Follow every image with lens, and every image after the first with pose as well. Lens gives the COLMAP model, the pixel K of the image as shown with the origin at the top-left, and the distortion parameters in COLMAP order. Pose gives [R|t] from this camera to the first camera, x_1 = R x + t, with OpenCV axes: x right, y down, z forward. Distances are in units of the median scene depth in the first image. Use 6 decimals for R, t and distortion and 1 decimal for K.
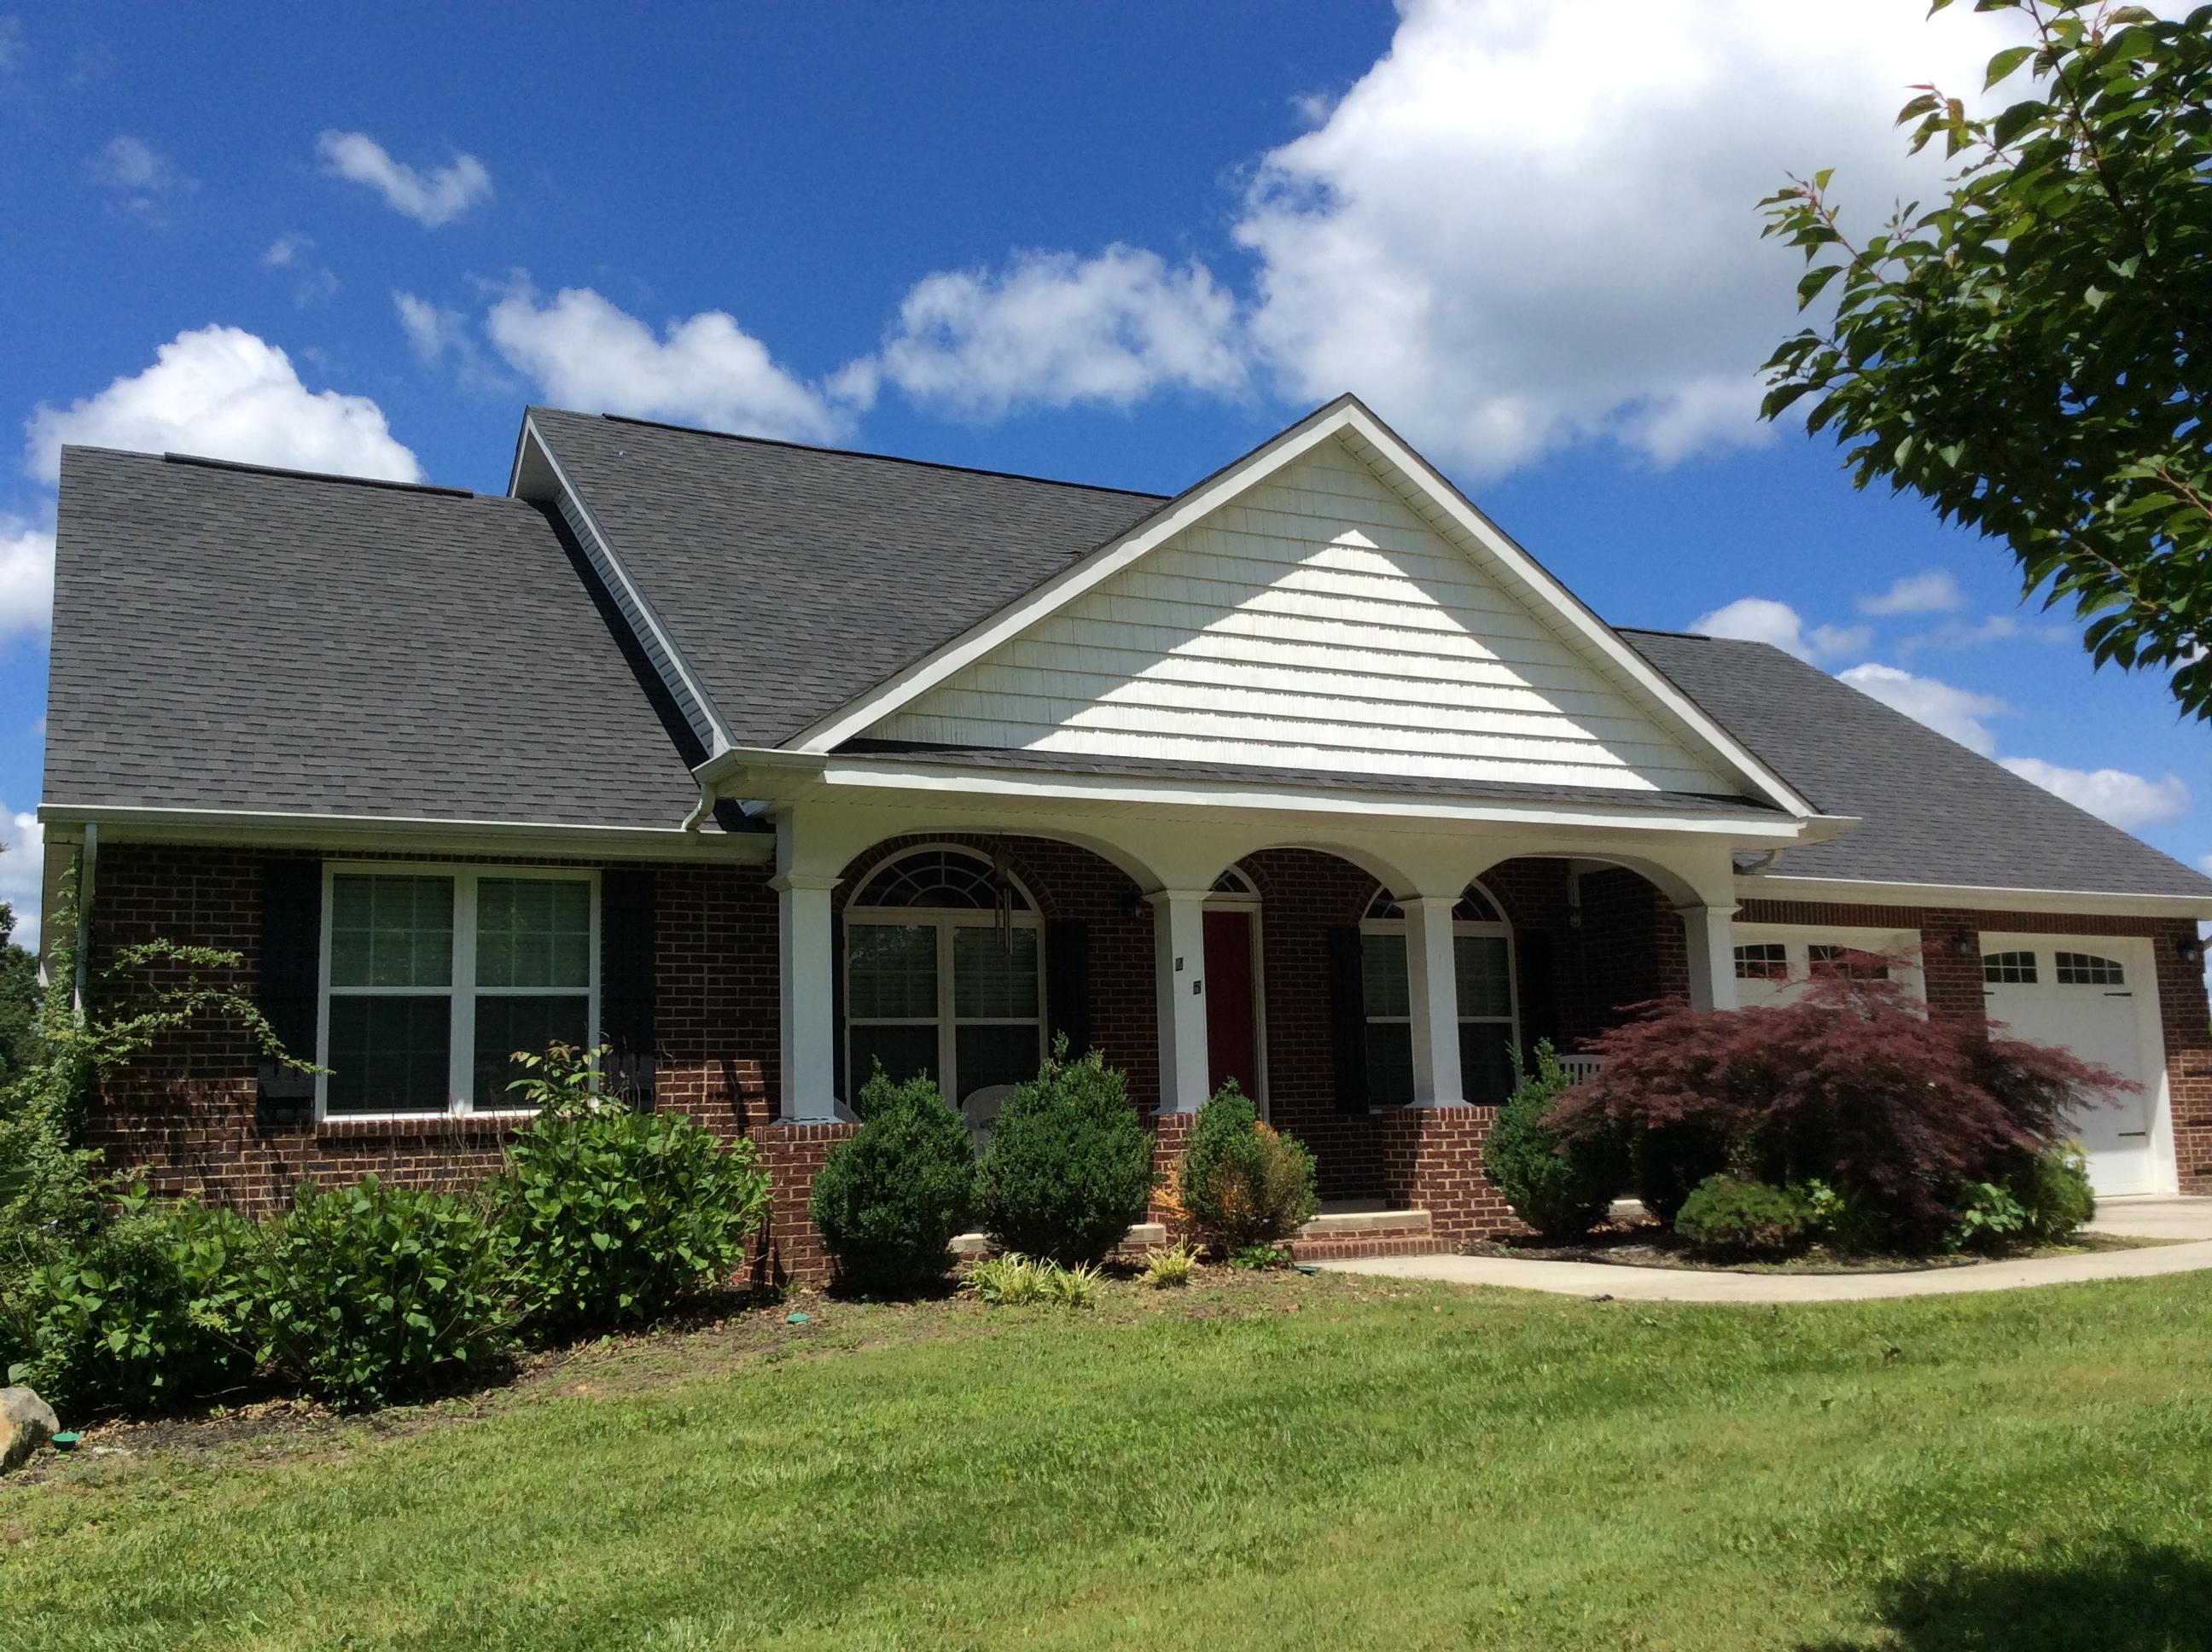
lens RADIAL K [[2016.5, 0, 1106.0], [0, 2016.5, 826.0], [0, 0, 1]] dist [0.129128, -0.269812]
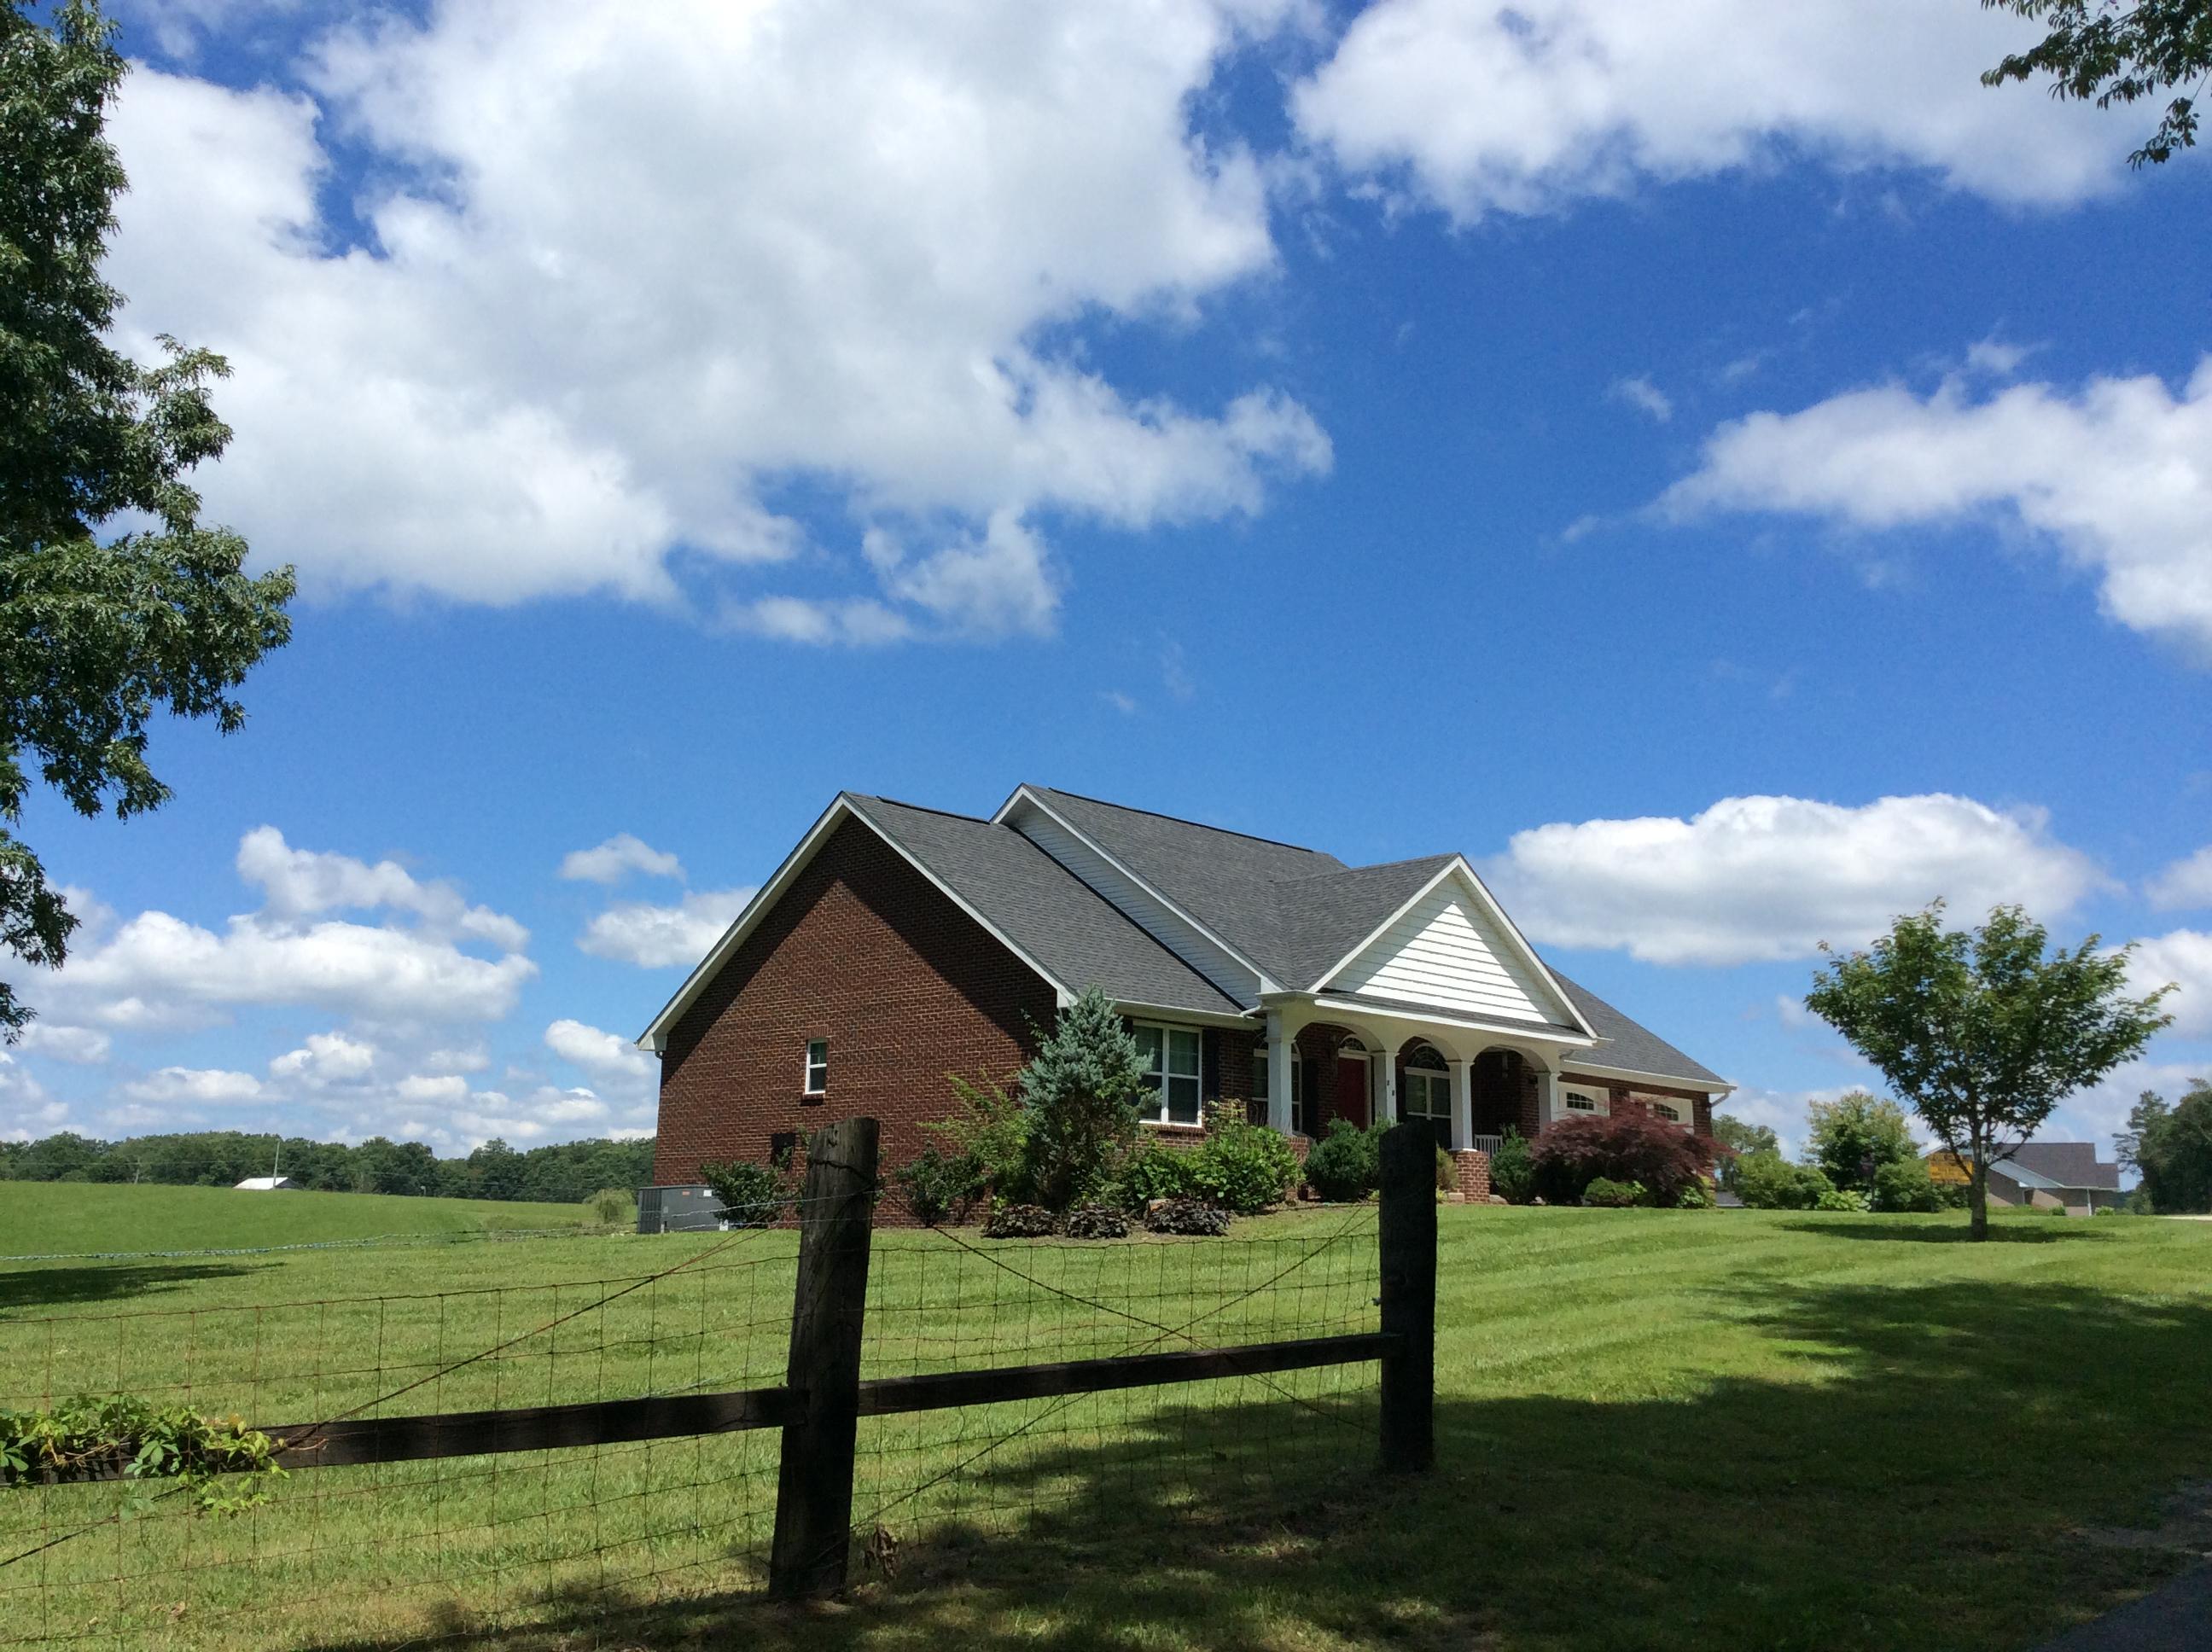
lens RADIAL K [[2016.5, 0, 1106.0], [0, 2016.5, 826.0], [0, 0, 1]] dist [0.129128, -0.269812]
pose [[0.951450, 0.104191, 0.289633, -1.034467], [-0.087222, 0.993661, -0.070927, -0.036985], [-0.295187, 0.042221, 0.954506, -1.247817]]
